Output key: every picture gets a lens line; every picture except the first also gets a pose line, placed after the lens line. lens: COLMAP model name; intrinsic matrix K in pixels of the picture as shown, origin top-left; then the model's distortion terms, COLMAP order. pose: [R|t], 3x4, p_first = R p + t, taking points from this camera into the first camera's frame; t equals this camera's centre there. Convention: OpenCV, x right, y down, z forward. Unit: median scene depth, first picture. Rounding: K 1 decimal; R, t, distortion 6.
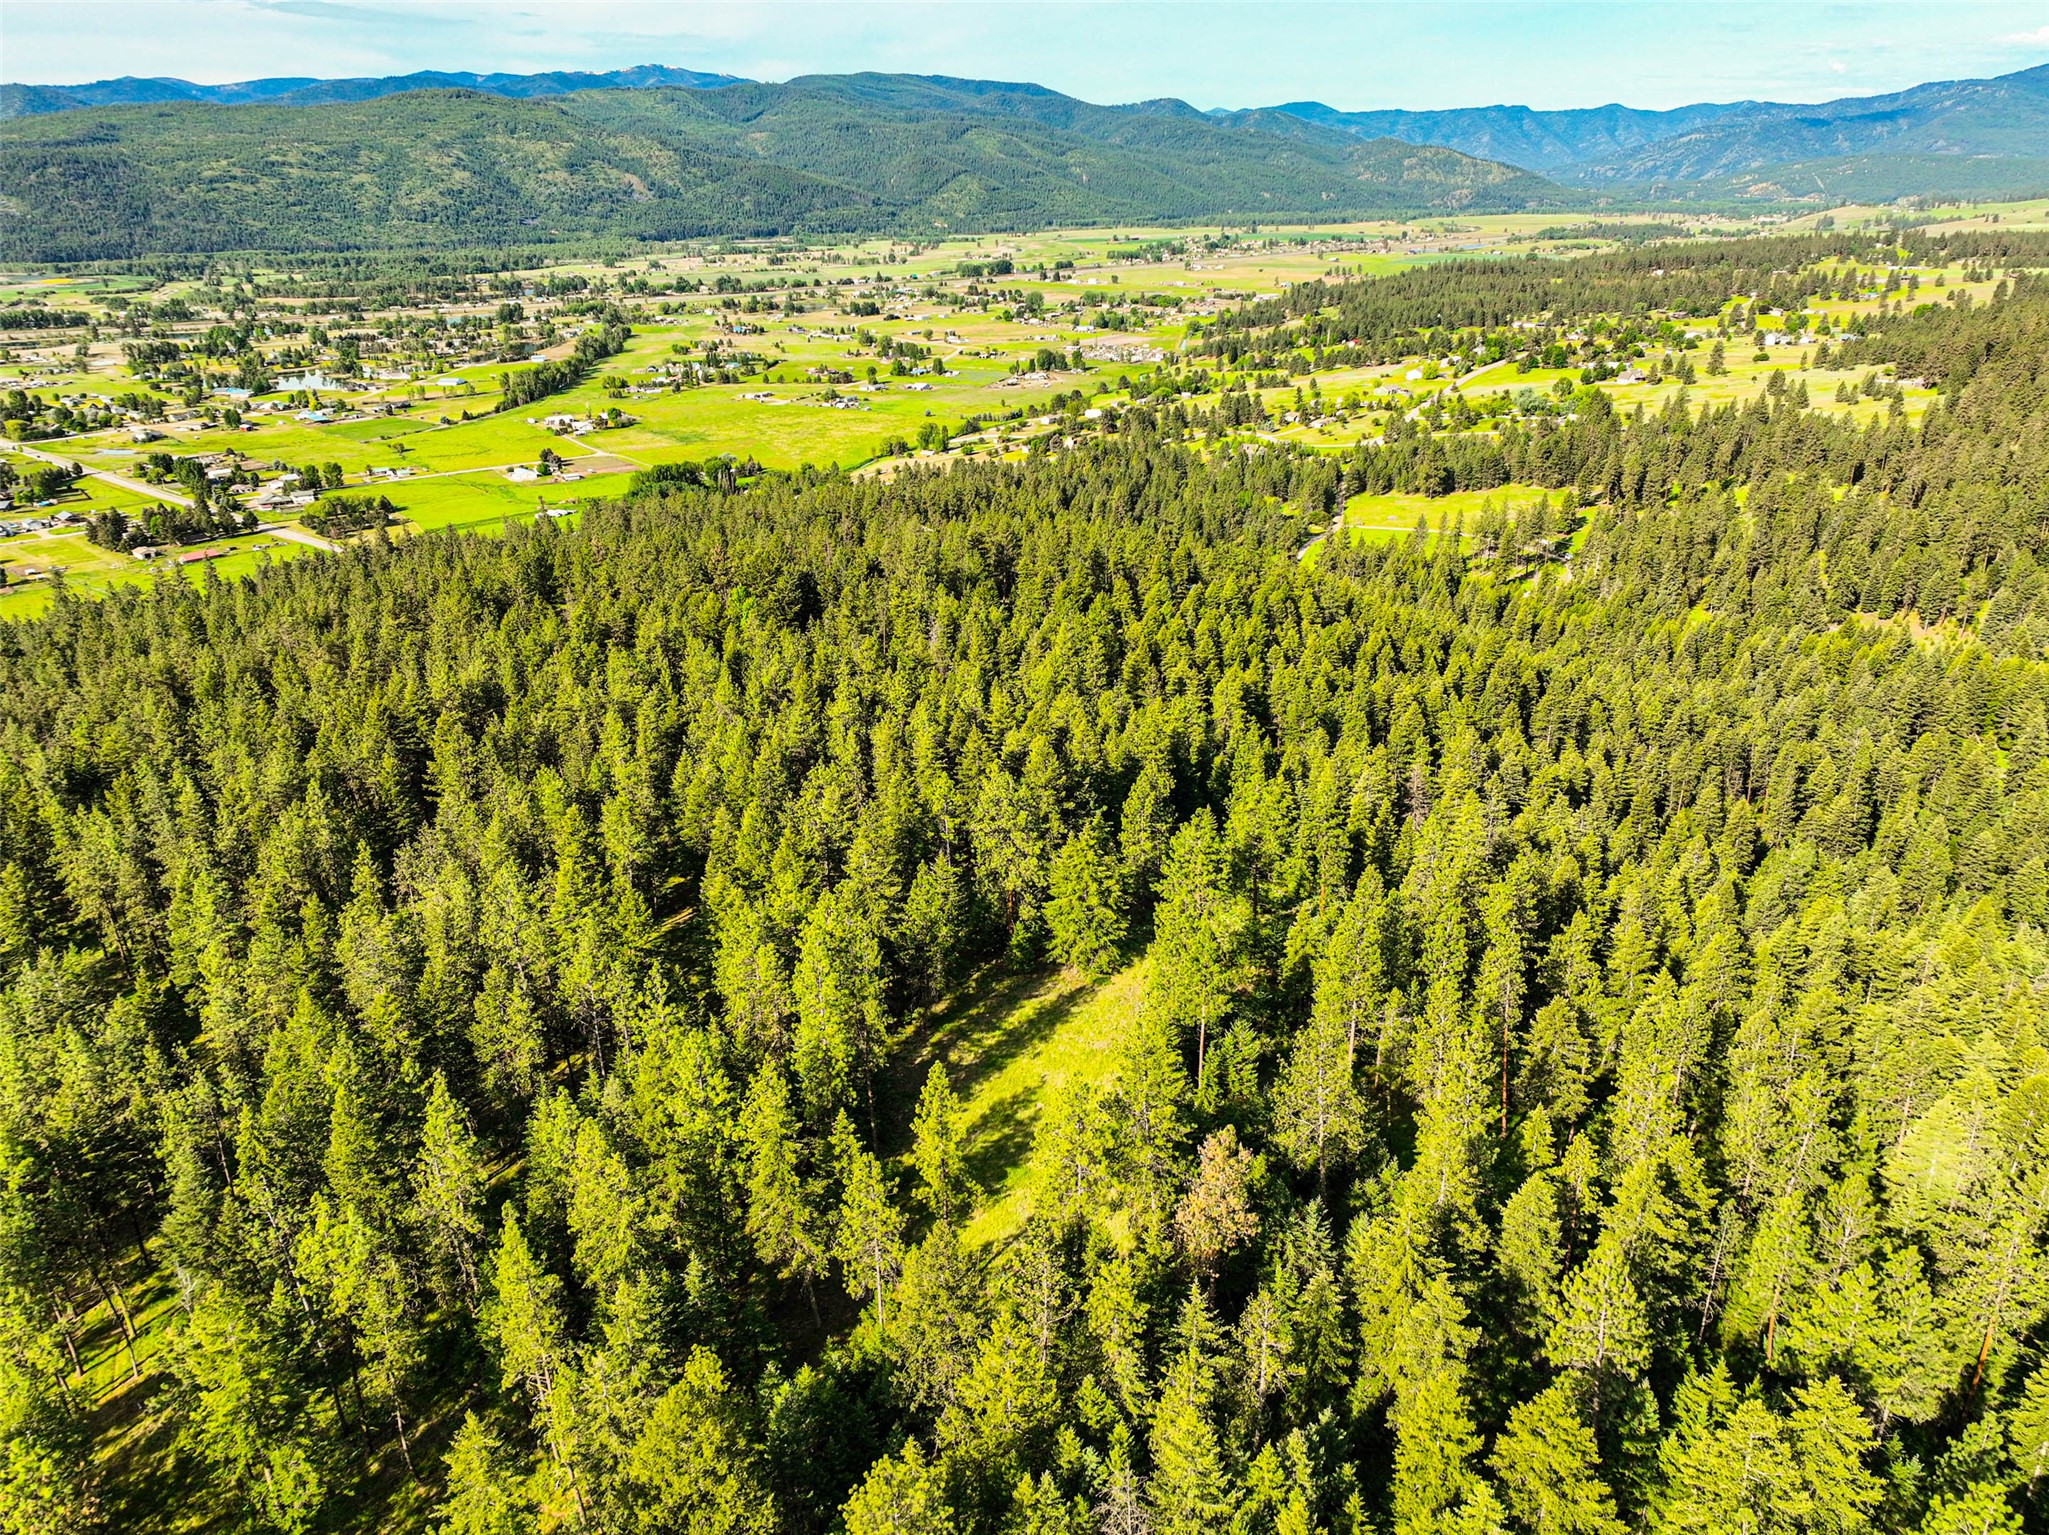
lens RADIAL K [[1454.3, 0, 1022.3], [0, 1454.3, 764.6], [0, 0, 1]] dist [0.000649, 0.016129]
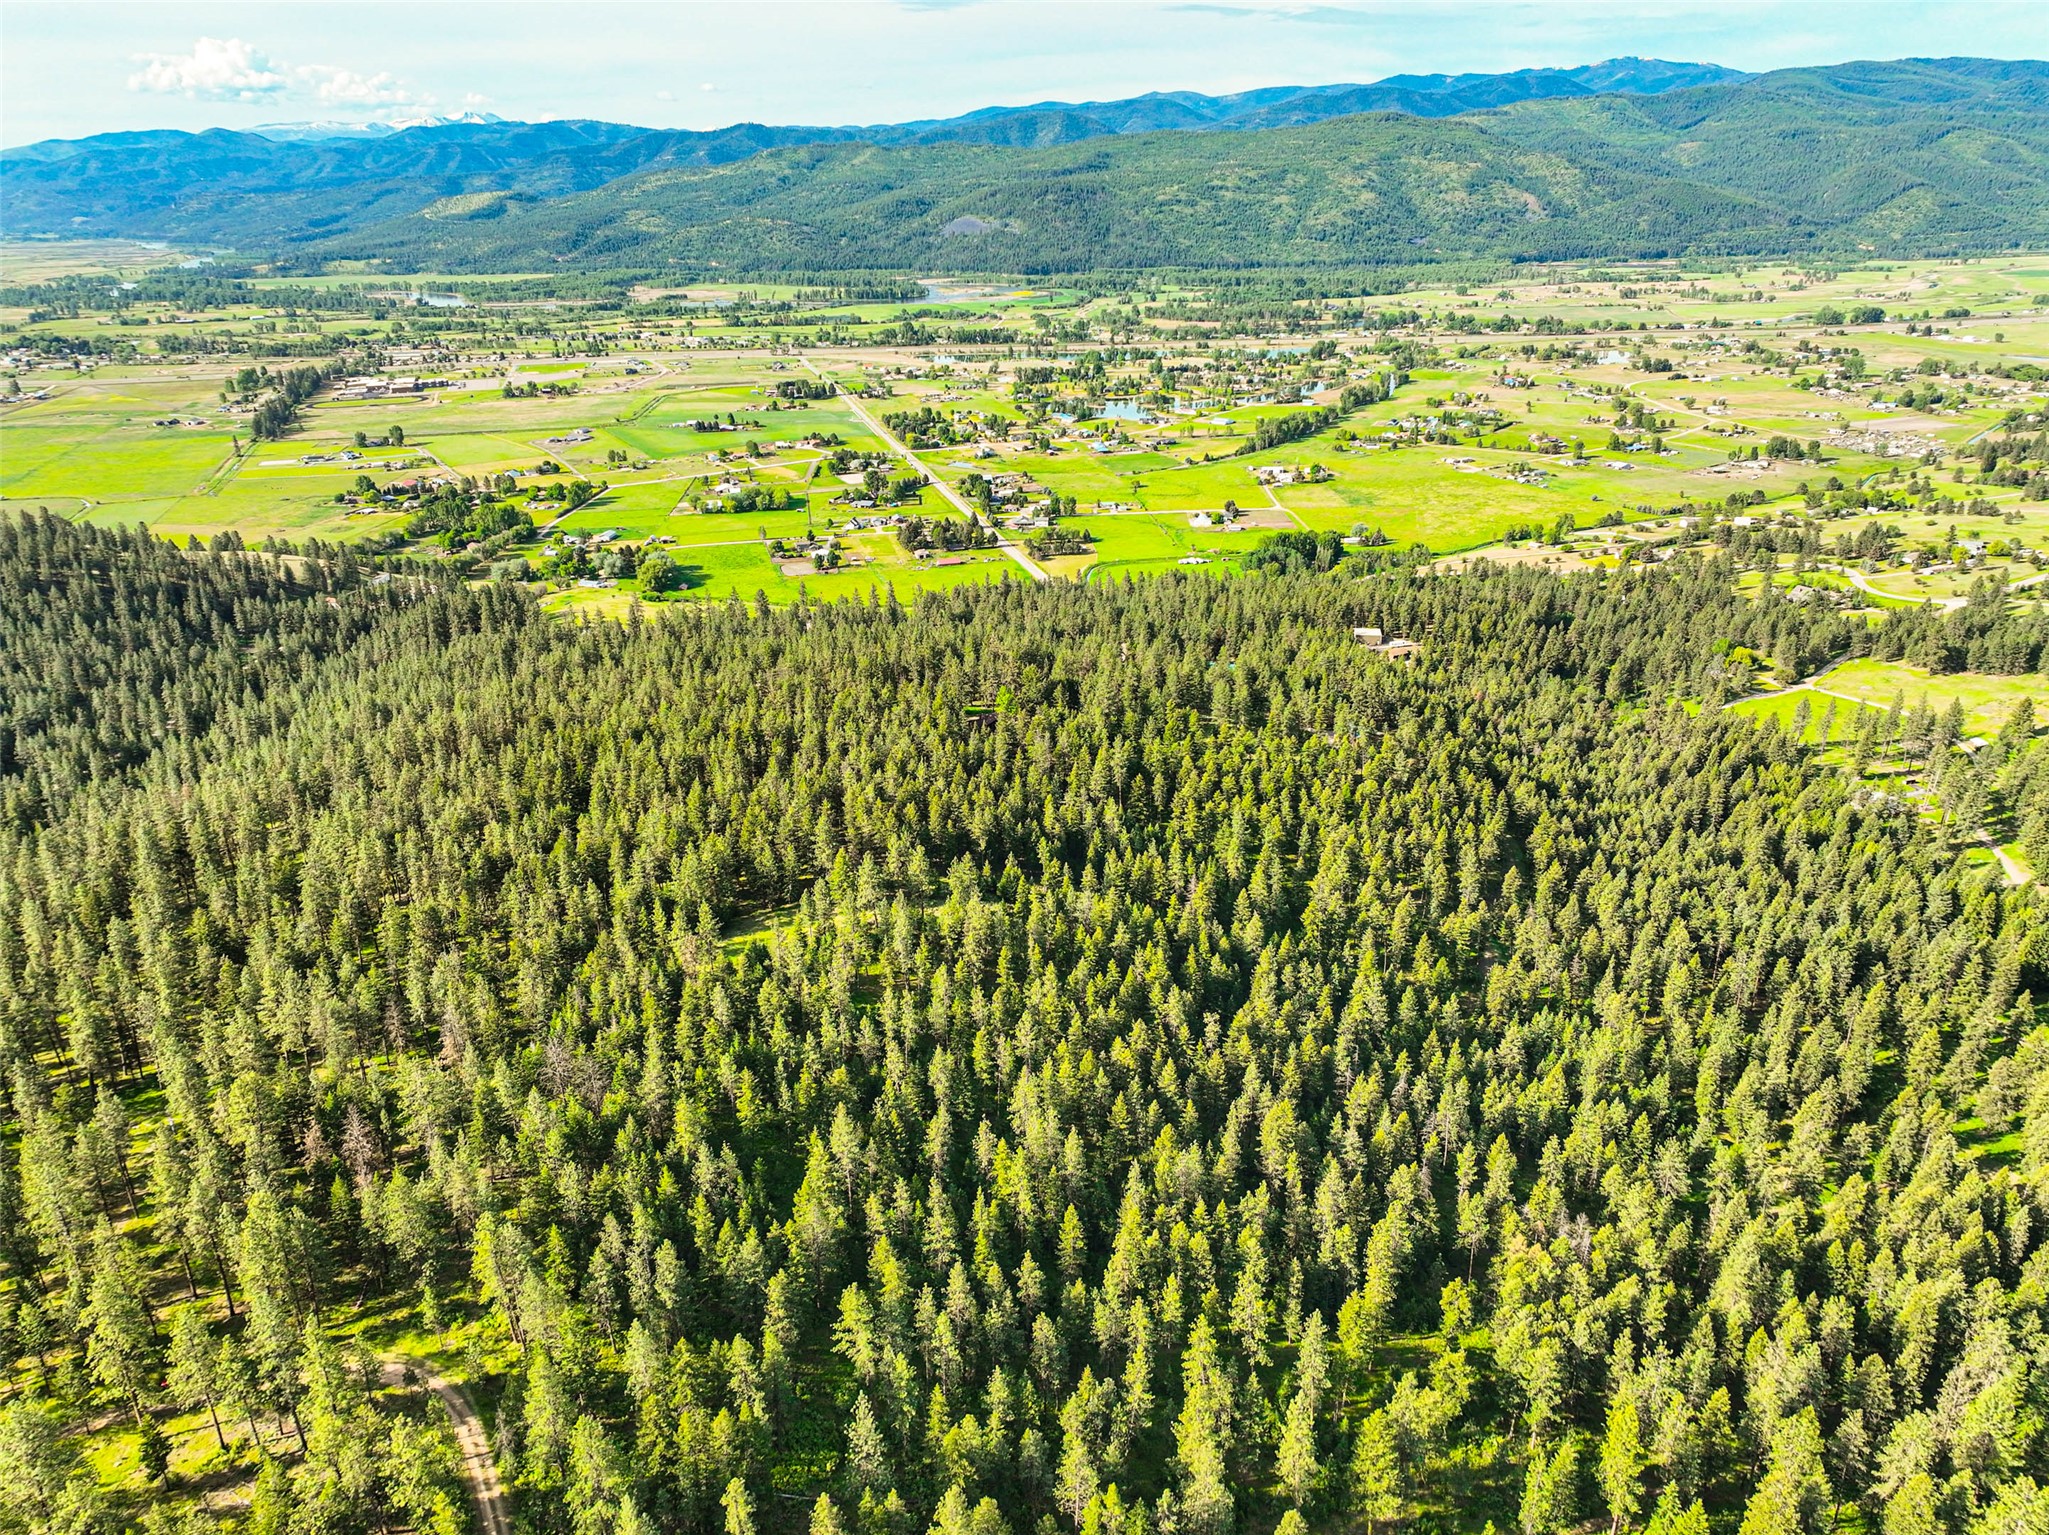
lens RADIAL K [[1454.3, 0, 1027.0], [0, 1454.3, 770.7], [0, 0, 1]] dist [0.000649, 0.016129]
pose [[0.828034, 0.209634, -0.520013, 0.196215], [-0.203124, 0.976628, 0.070269, -0.040303], [0.522590, 0.047443, 0.851263, -0.115308]]
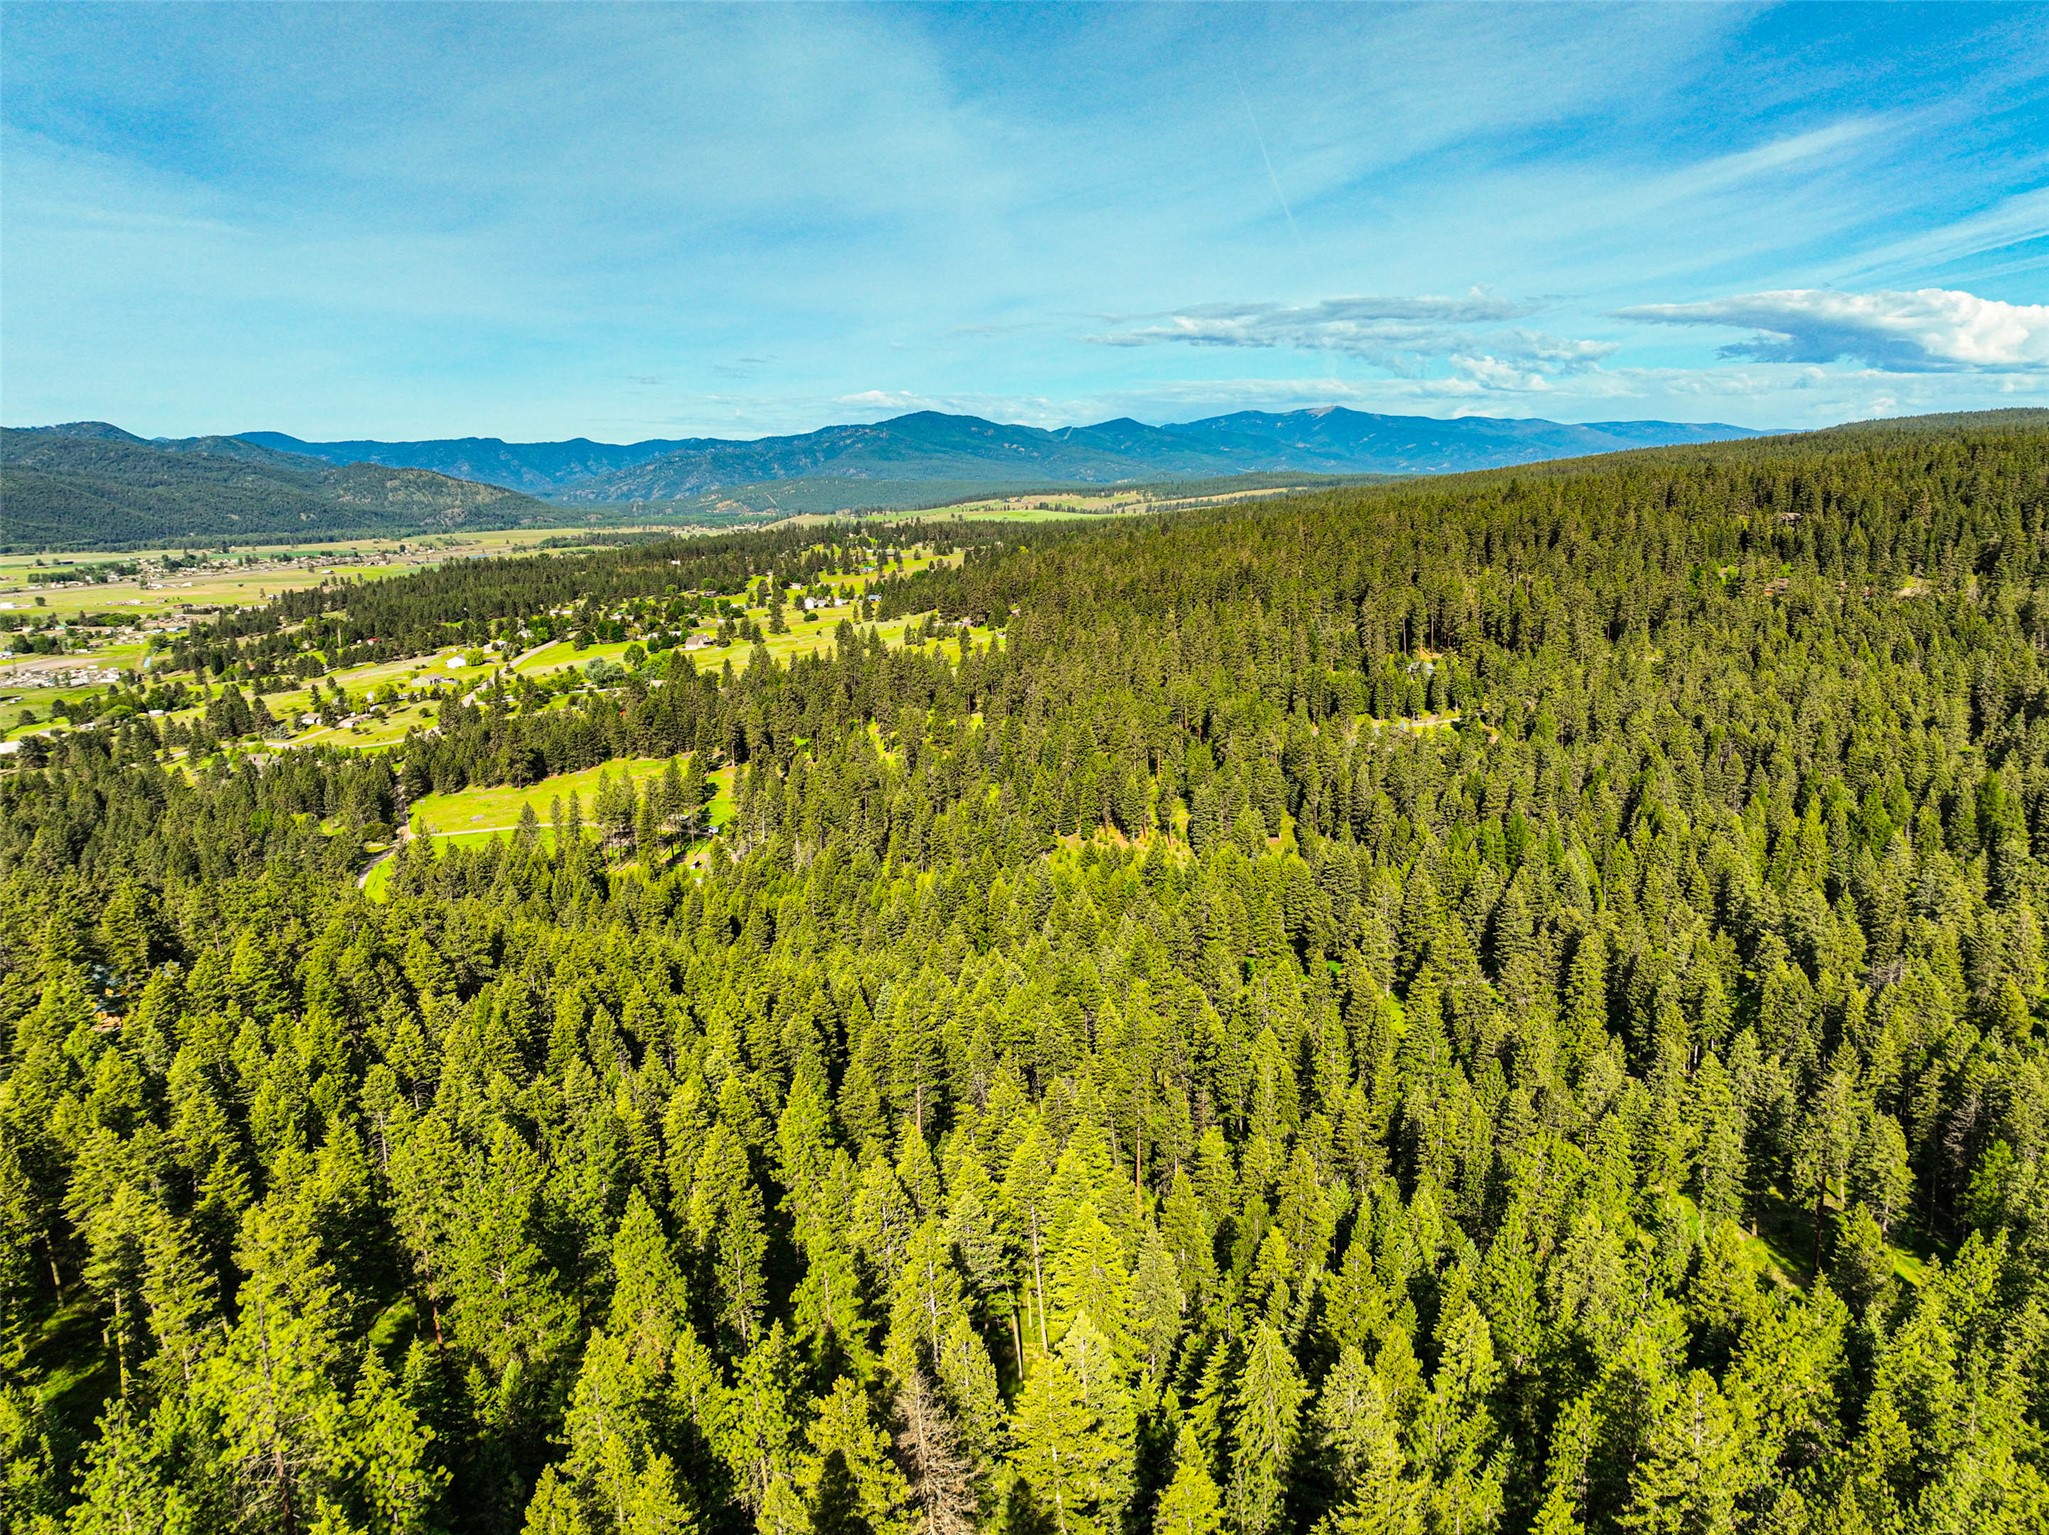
lens RADIAL K [[1454.3, 0, 1026.0], [0, 1454.3, 762.7], [0, 0, 1]] dist [0.000649, 0.016129]
pose [[0.797941, -0.119195, 0.590832, 0.021393], [0.239413, 0.962282, -0.129205, -0.017861], [-0.553147, 0.244551, 0.796381, 0.136564]]
